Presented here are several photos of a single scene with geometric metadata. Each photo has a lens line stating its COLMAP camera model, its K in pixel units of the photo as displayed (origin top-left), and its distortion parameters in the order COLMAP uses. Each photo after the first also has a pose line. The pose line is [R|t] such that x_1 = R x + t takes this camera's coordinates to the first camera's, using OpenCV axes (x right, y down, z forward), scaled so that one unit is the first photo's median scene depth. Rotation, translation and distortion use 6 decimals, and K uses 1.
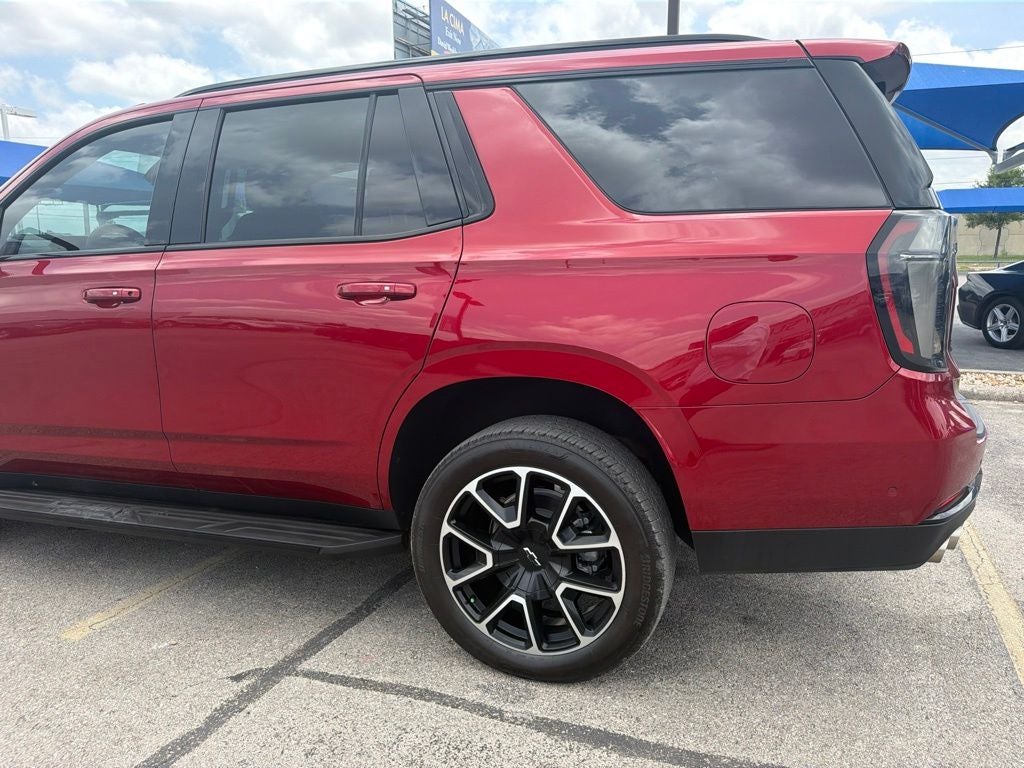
lens RADIAL K [[747.7, 0, 514.1], [0, 747.7, 377.1], [0, 0, 1]] dist [0.036107, -0.047492]
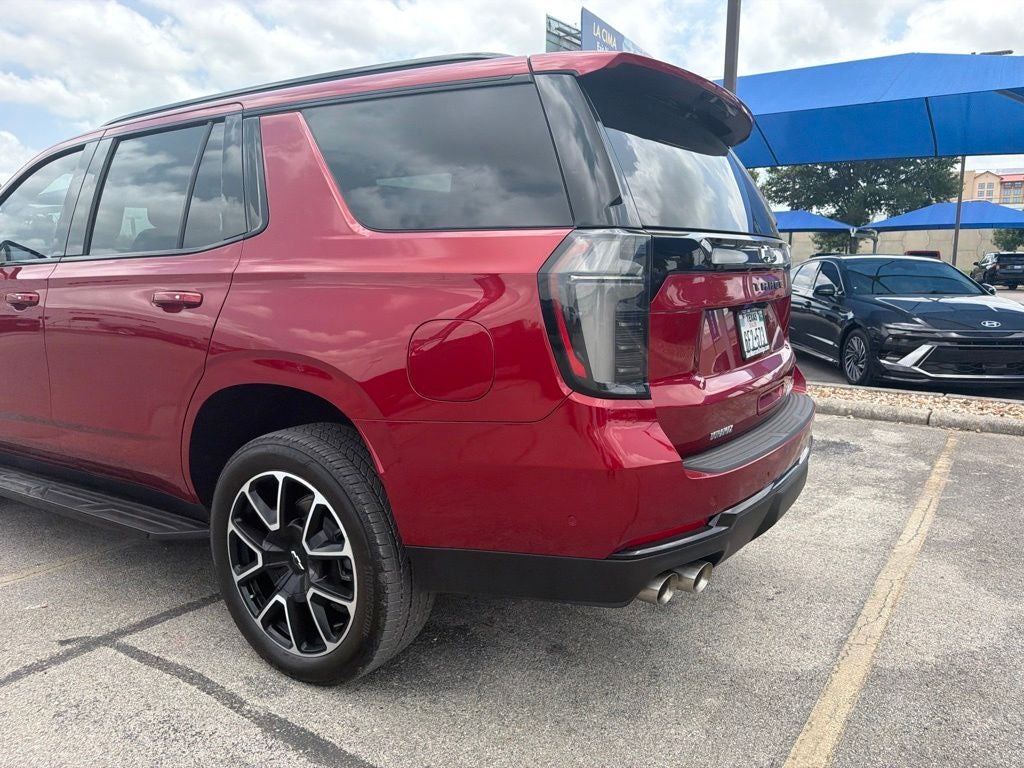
lens RADIAL K [[743.3, 0, 502.8], [0, 743.3, 369.3], [0, 0, 1]] dist [0.028508, -0.040473]
pose [[0.974185, 0.041398, -0.221921, 0.519736], [-0.046508, 0.998758, -0.017849, -0.018141], [0.220907, 0.027709, 0.974901, 0.048533]]
